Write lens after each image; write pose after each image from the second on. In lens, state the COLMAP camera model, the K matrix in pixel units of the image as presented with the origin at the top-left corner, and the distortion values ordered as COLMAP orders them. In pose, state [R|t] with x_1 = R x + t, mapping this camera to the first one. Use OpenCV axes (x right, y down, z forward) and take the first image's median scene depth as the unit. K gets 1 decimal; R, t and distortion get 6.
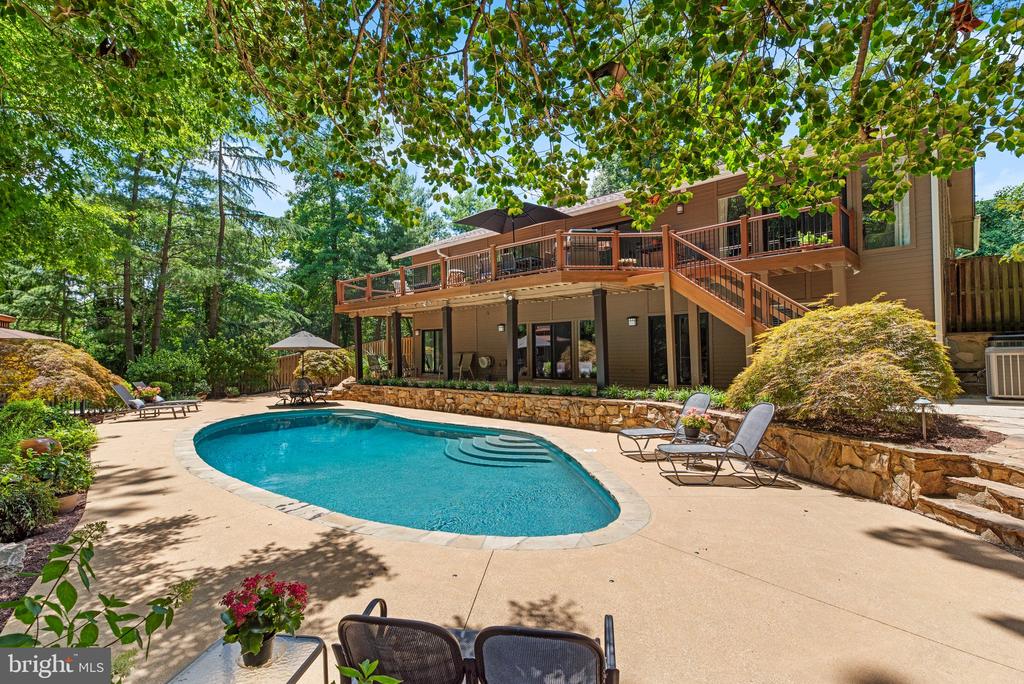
lens RADIAL K [[490.2, 0, 512.0], [0, 490.2, 342.0], [0, 0, 1]] dist [0.001175, 0.000322]
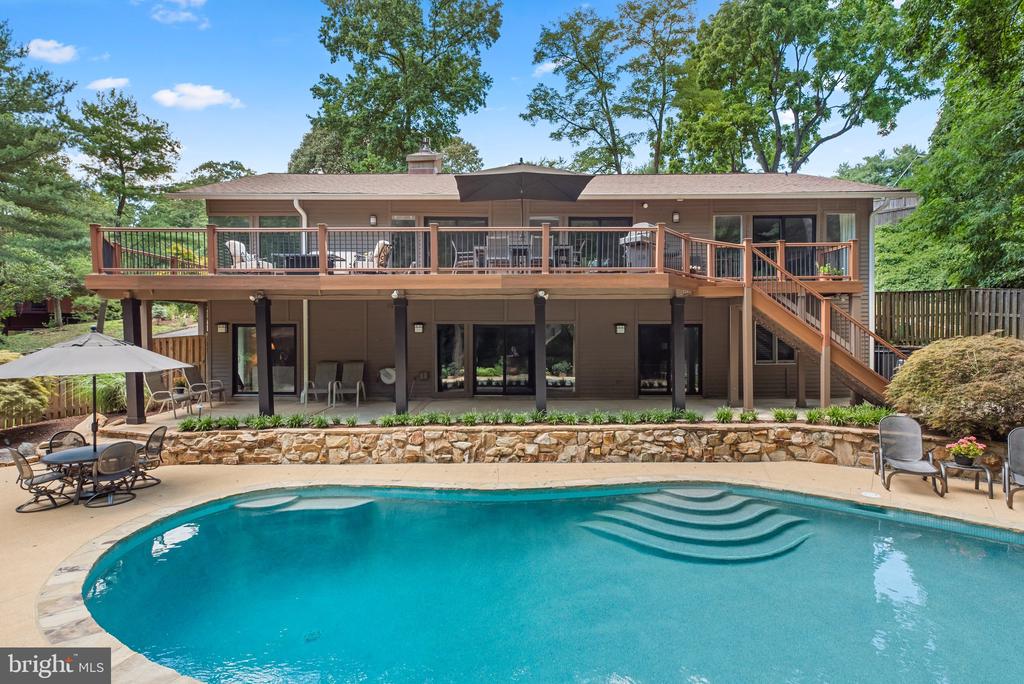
lens RADIAL K [[490.2, 0, 512.0], [0, 490.2, 342.0], [0, 0, 1]] dist [0.001175, 0.000322]
pose [[0.723669, -0.006220, 0.690120, -0.647823], [-0.019206, 0.999391, 0.029147, -0.048314], [-0.689880, -0.034347, 0.723108, 0.572344]]
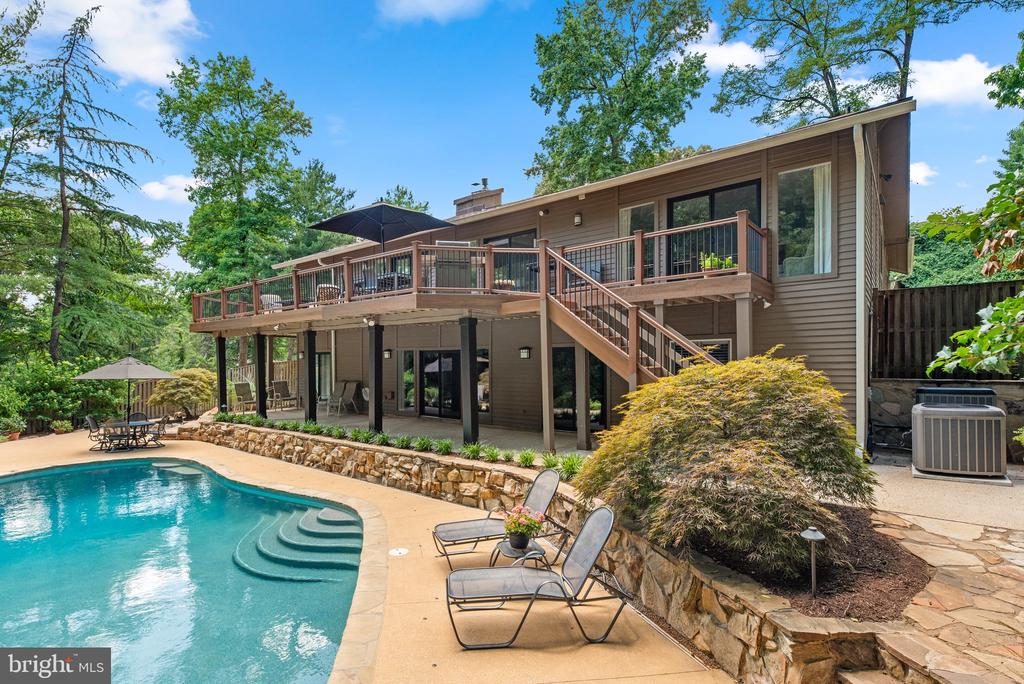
lens RADIAL K [[499.0, 0, 511.4], [0, 499.0, 365.6], [0, 0, 1]] dist [-0.001228, 0.000144]
pose [[0.996499, 0.007956, 0.083228, 0.183401], [-0.010217, 0.999589, 0.026776, -0.051888], [-0.082981, -0.027532, 0.996171, 0.184318]]
